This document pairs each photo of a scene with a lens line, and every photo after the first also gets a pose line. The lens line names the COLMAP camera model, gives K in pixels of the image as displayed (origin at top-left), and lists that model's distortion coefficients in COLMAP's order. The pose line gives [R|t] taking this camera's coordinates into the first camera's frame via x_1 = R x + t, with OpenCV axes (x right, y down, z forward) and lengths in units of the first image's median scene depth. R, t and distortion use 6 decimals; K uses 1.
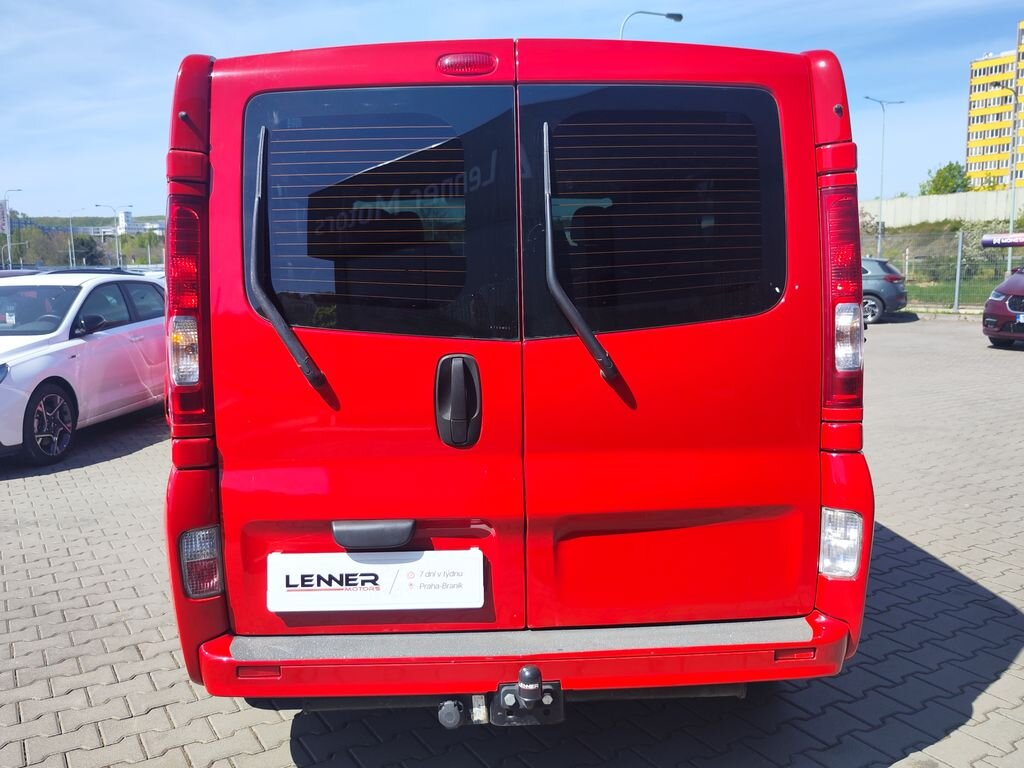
lens RADIAL K [[903.4, 0, 530.2], [0, 903.4, 387.8], [0, 0, 1]] dist [0.022535, -0.019583]
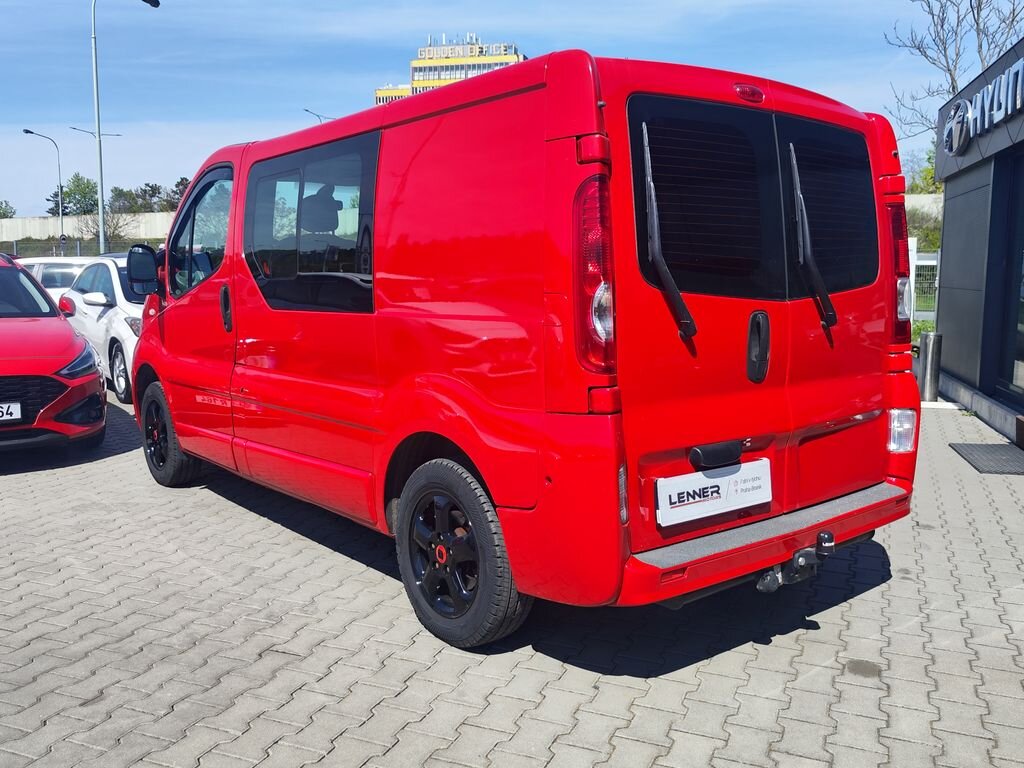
lens RADIAL K [[903.4, 0, 530.2], [0, 903.4, 387.8], [0, 0, 1]] dist [0.022535, -0.019583]
pose [[0.790286, -0.061295, 0.609665, -1.141462], [0.064540, 0.997776, 0.016654, 0.031389], [-0.609330, 0.026186, 0.792484, 0.152062]]
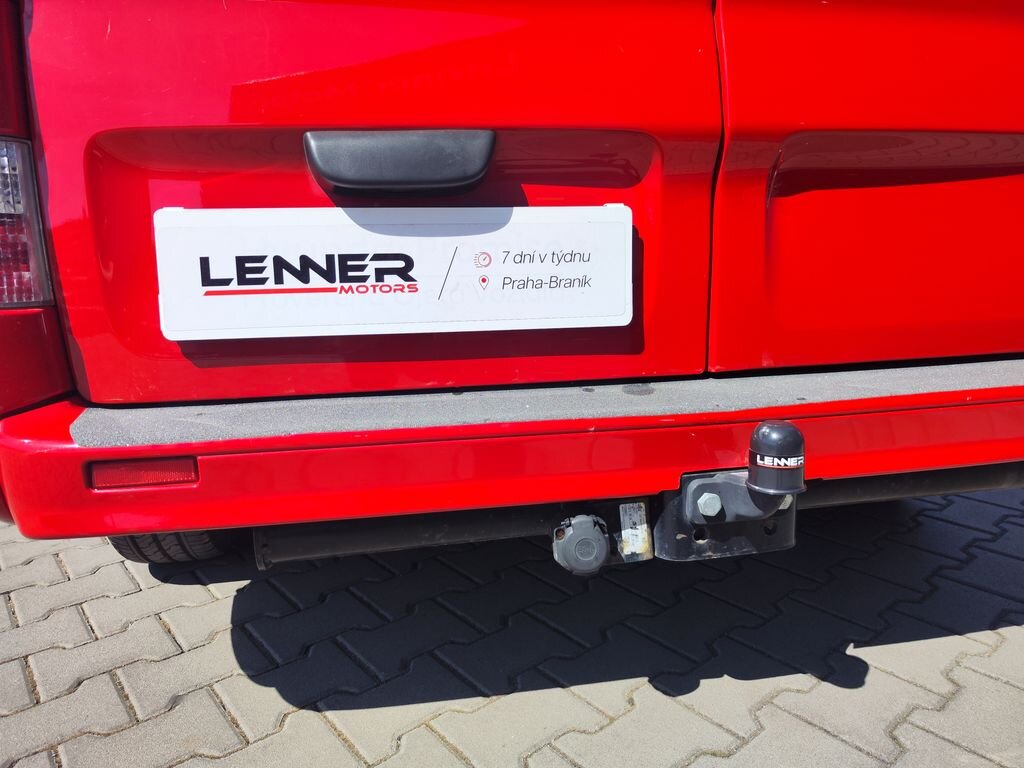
lens RADIAL K [[692.2, 0, 516.7], [0, 692.2, 388.7], [0, 0, 1]] dist [0.004213, 0.000288]
pose [[0.988721, -0.033283, 0.146026, -0.169229], [0.025852, 0.998287, 0.052493, 0.255706], [-0.147523, -0.048125, 0.987887, 0.642793]]
